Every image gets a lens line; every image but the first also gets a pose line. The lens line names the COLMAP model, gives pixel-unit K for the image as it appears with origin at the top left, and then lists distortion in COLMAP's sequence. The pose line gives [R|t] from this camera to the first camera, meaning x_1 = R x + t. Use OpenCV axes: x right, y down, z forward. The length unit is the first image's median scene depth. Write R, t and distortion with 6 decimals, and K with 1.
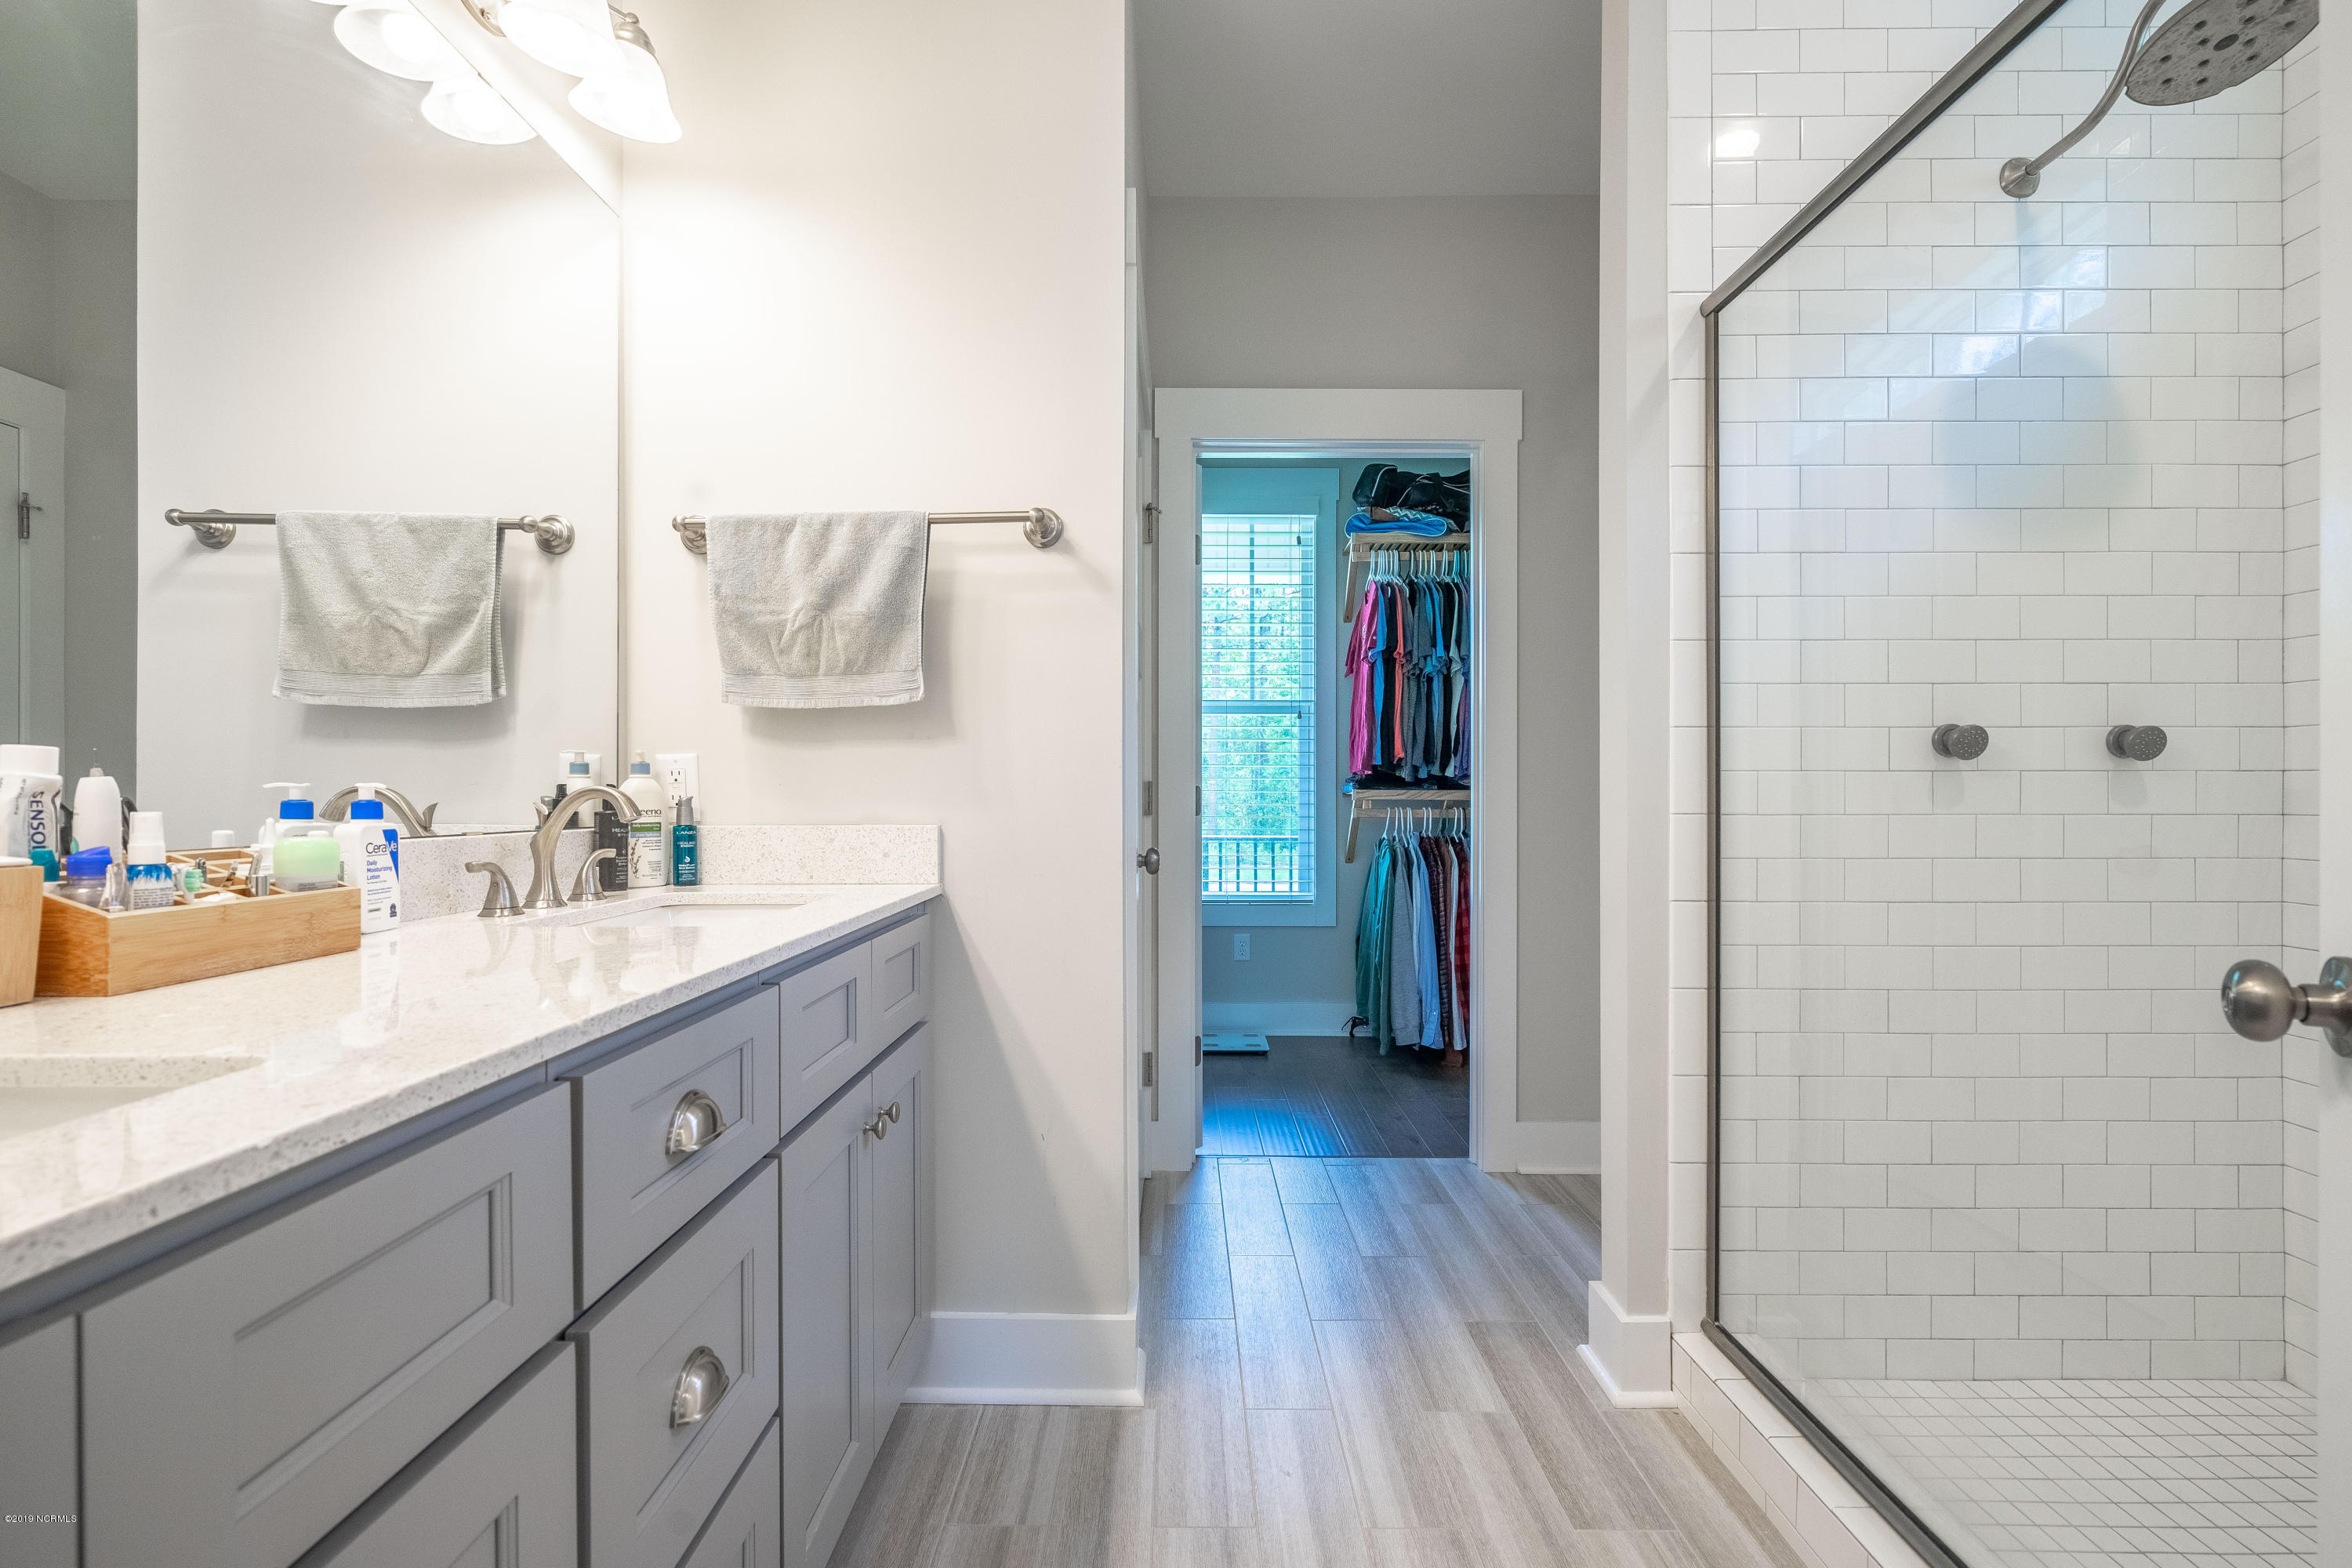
lens RADIAL K [[1056.8, 0, 1169.9], [0, 1056.8, 788.2], [0, 0, 1]] dist [0.000595, 0.000777]
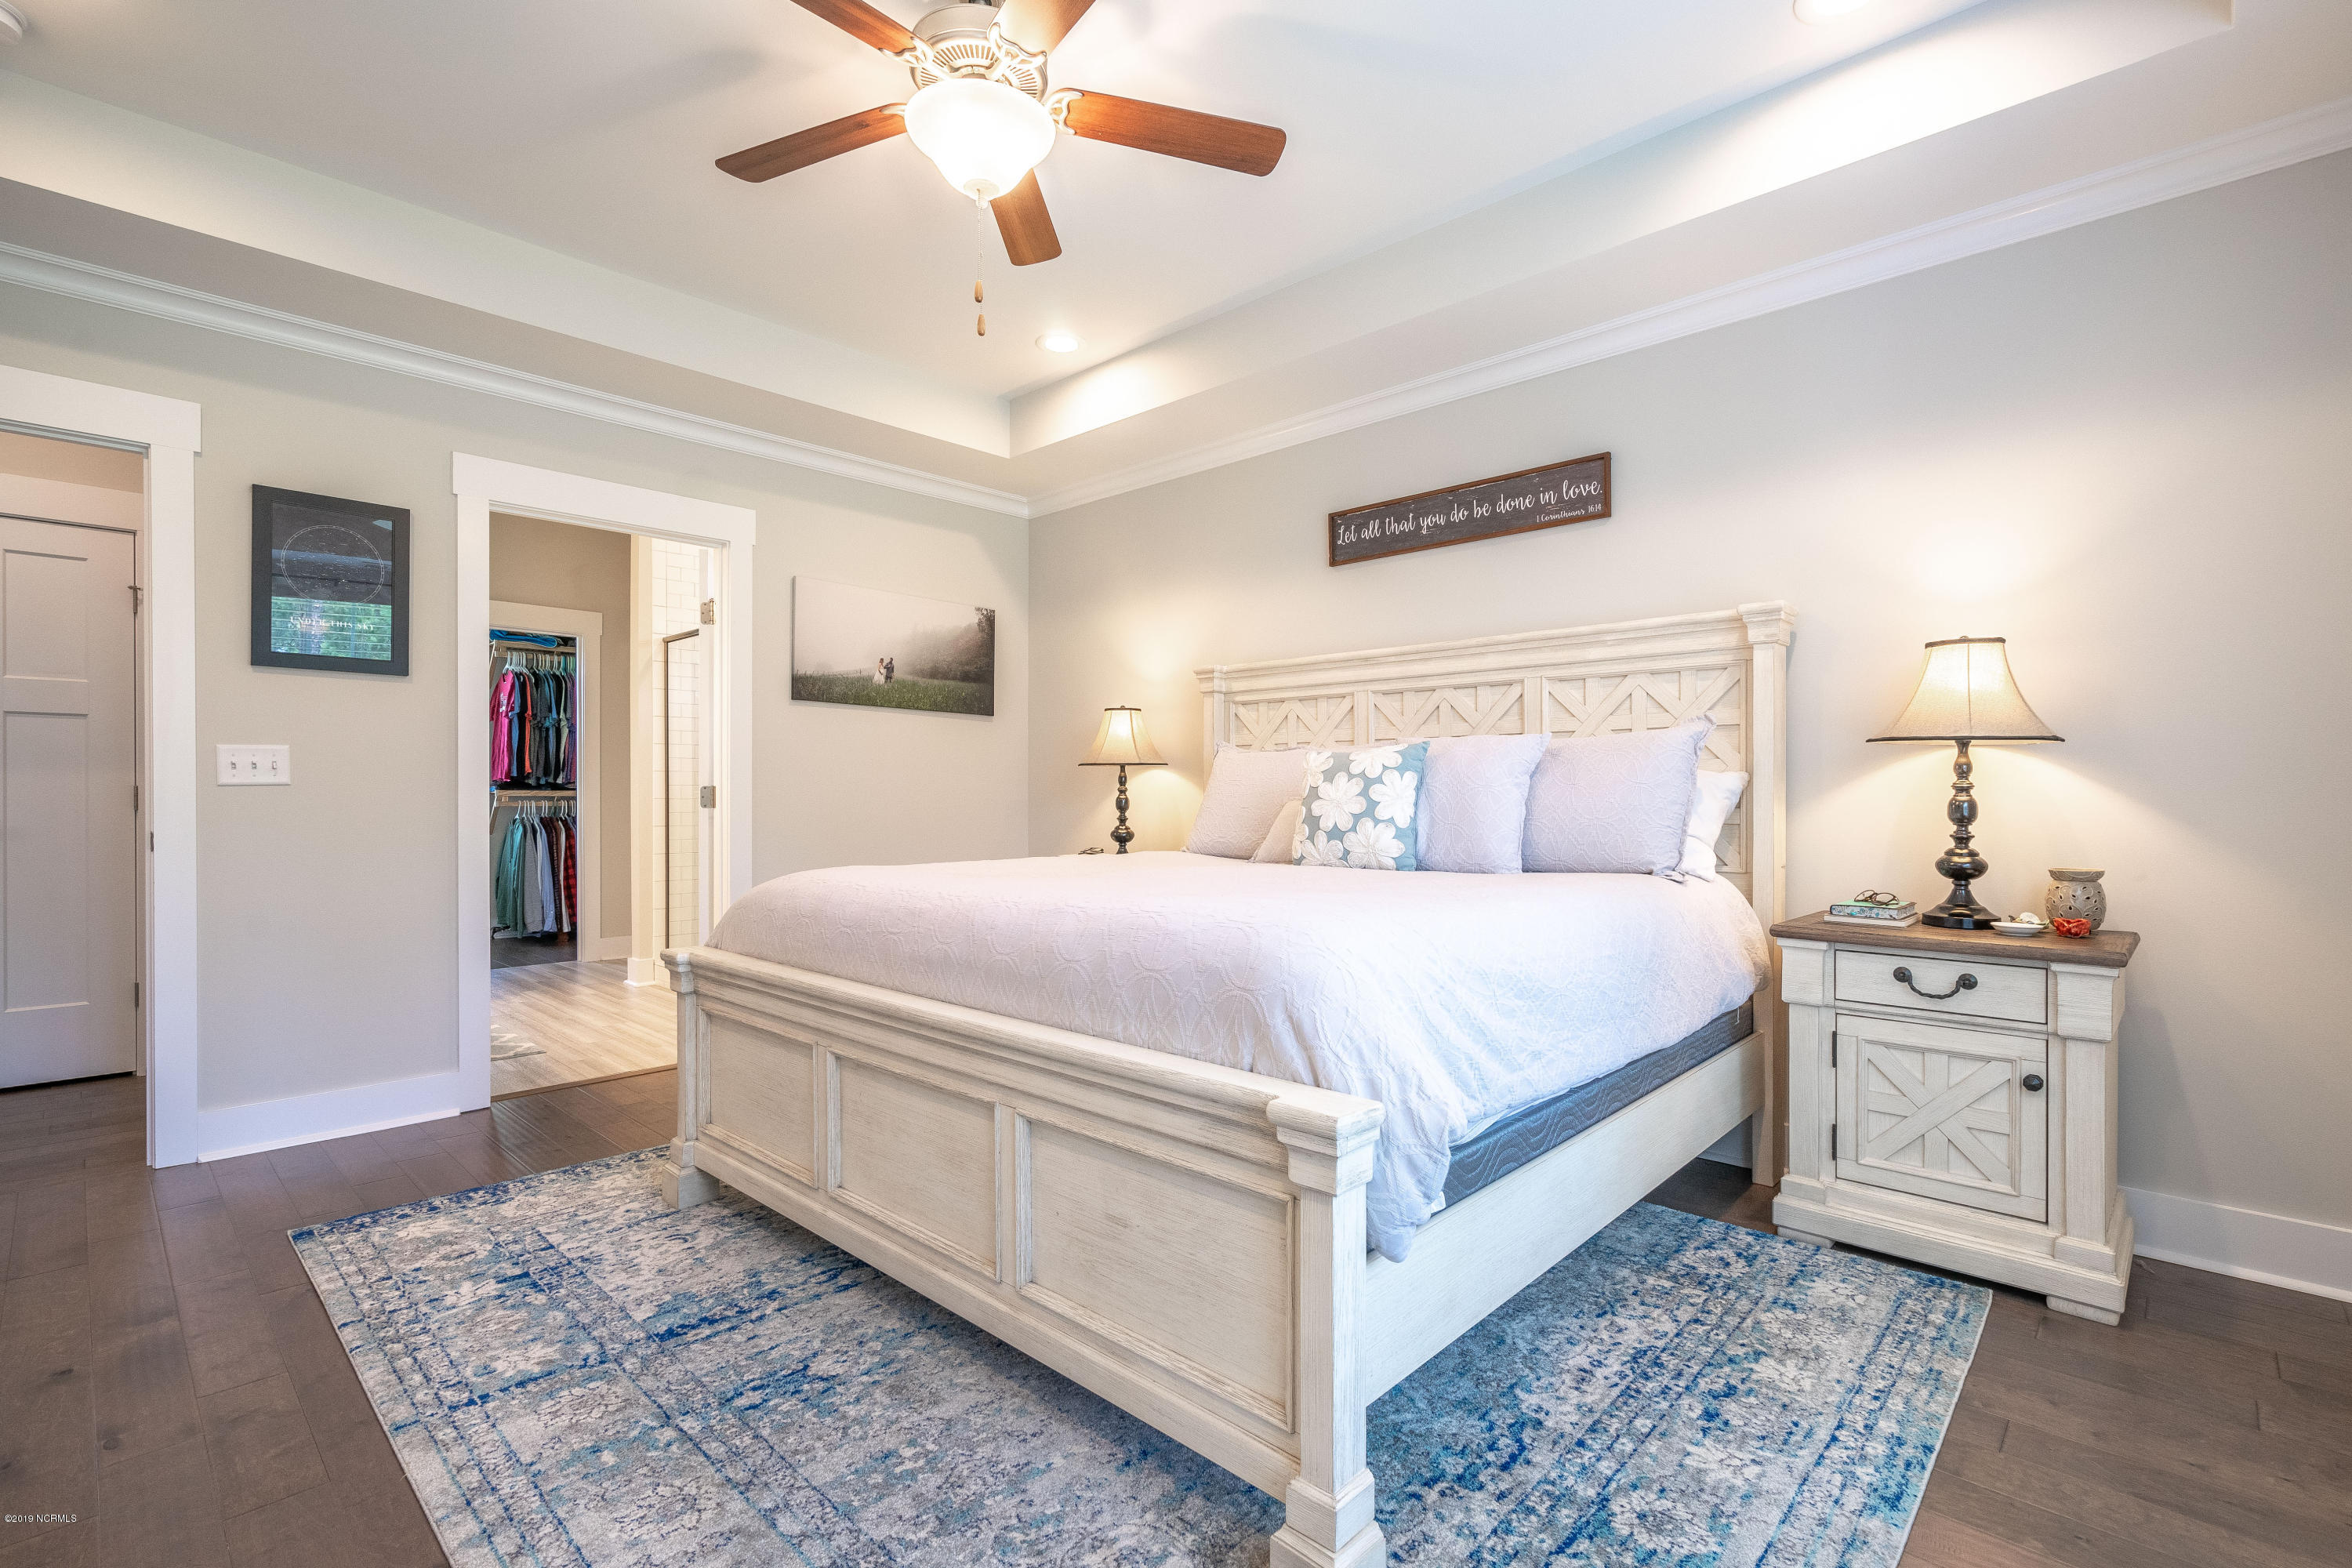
lens RADIAL K [[1062.5, 0, 1174.1], [0, 1062.5, 790.6], [0, 0, 1]] dist [-0.011021, 0.000320]
pose [[0.683417, -0.003539, 0.730020, -0.339086], [0.001420, 0.999993, 0.003518, -0.002887], [-0.730027, -0.001368, 0.683417, -1.005922]]
